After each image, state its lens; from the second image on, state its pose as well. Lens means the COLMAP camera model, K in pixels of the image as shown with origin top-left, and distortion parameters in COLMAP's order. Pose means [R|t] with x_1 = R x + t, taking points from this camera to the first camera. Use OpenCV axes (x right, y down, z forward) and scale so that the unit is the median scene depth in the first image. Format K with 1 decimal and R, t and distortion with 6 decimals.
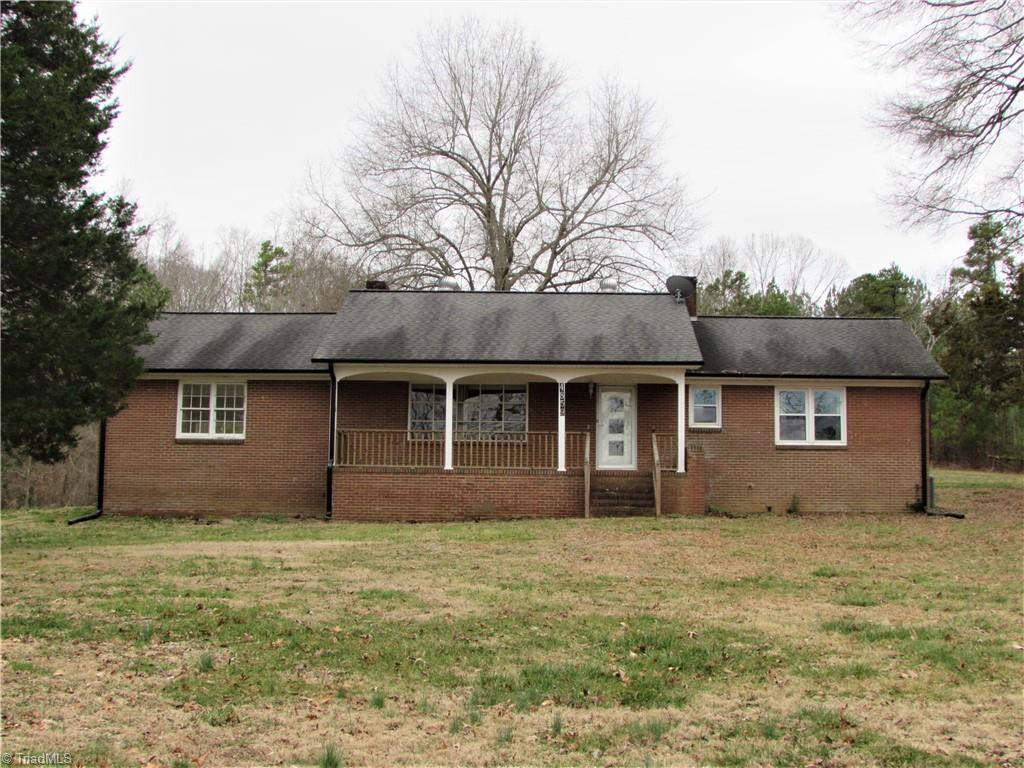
lens RADIAL K [[1345.5, 0, 512.0], [0, 1345.5, 384.0], [0, 0, 1]] dist [-0.094319, -0.053489]
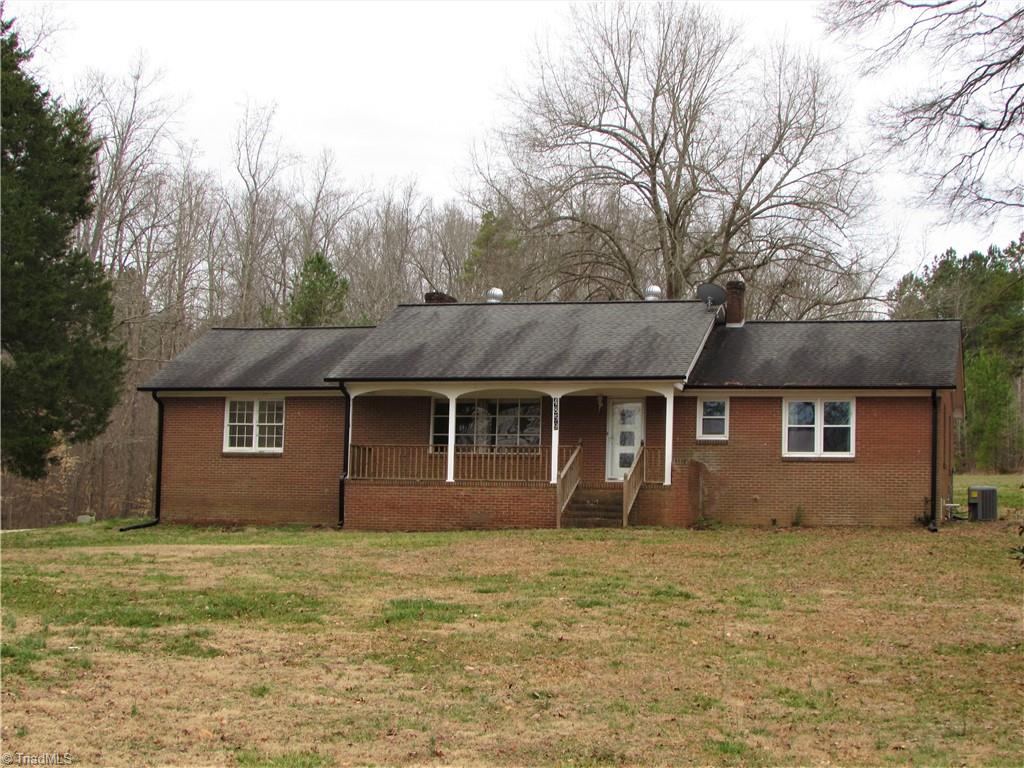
lens RADIAL K [[1812.5, 0, 512.0], [0, 1812.5, 384.0], [0, 0, 1]] dist [-0.201890, 0.376891]
pose [[0.966330, -0.012974, -0.256980, 0.346809], [0.016785, 0.999779, 0.012644, -0.028374], [0.256759, -0.016531, 0.966334, -0.334110]]
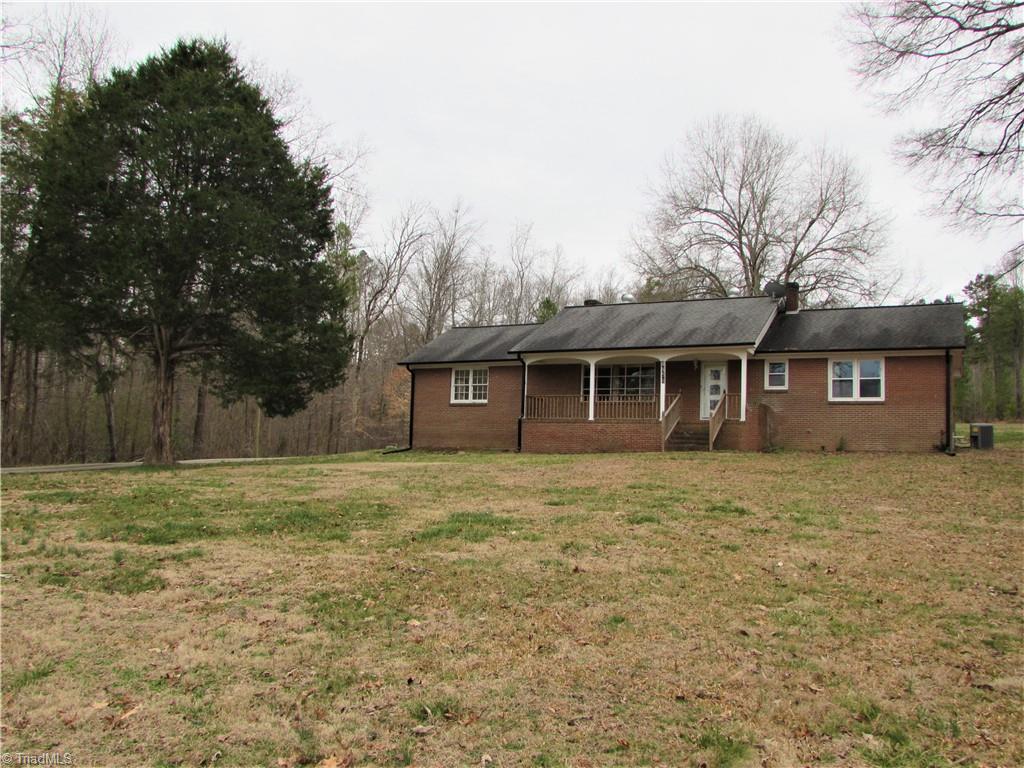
lens RADIAL K [[880.5, 0, 512.0], [0, 880.5, 384.0], [0, 0, 1]] dist [-0.034588, 0.004148]
pose [[0.899962, -0.024170, -0.435297, 0.296223], [0.029537, 0.999548, 0.005567, 0.013397], [0.434966, -0.017867, 0.900270, 0.054304]]
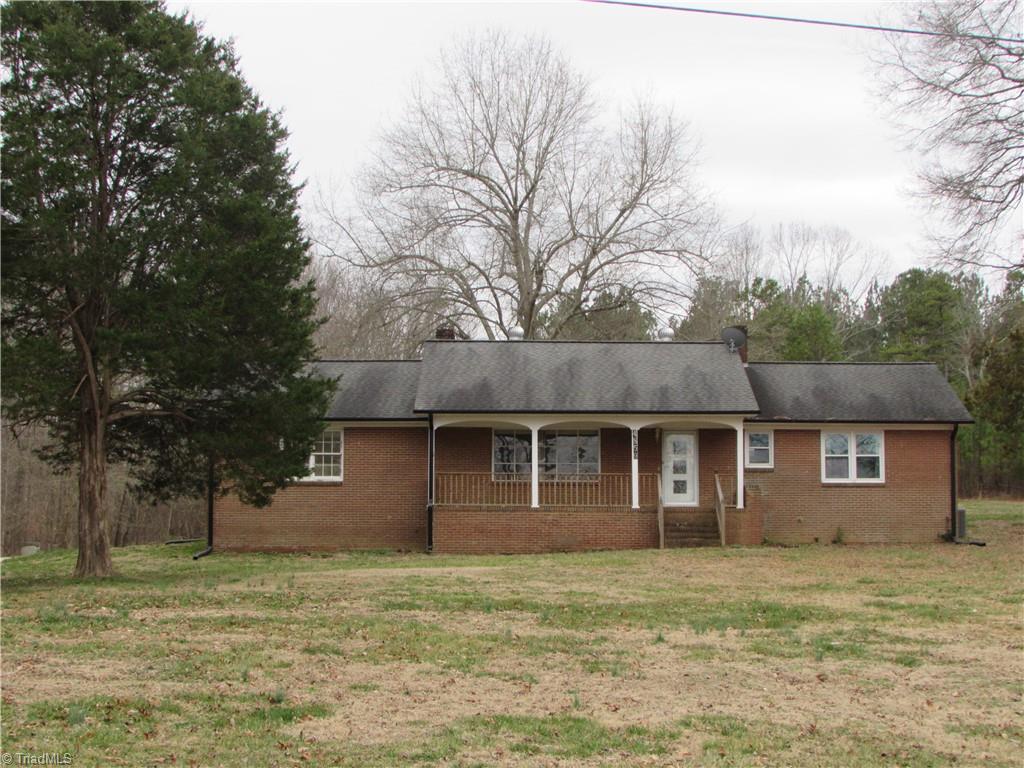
lens RADIAL K [[1812.5, 0, 512.0], [0, 1812.5, 384.0], [0, 0, 1]] dist [-0.201890, 0.376891]
pose [[0.999363, -0.005014, 0.035347, -0.114499], [0.005020, 0.999987, -0.000105, -0.038076], [-0.035346, 0.000282, 0.999375, -0.492812]]
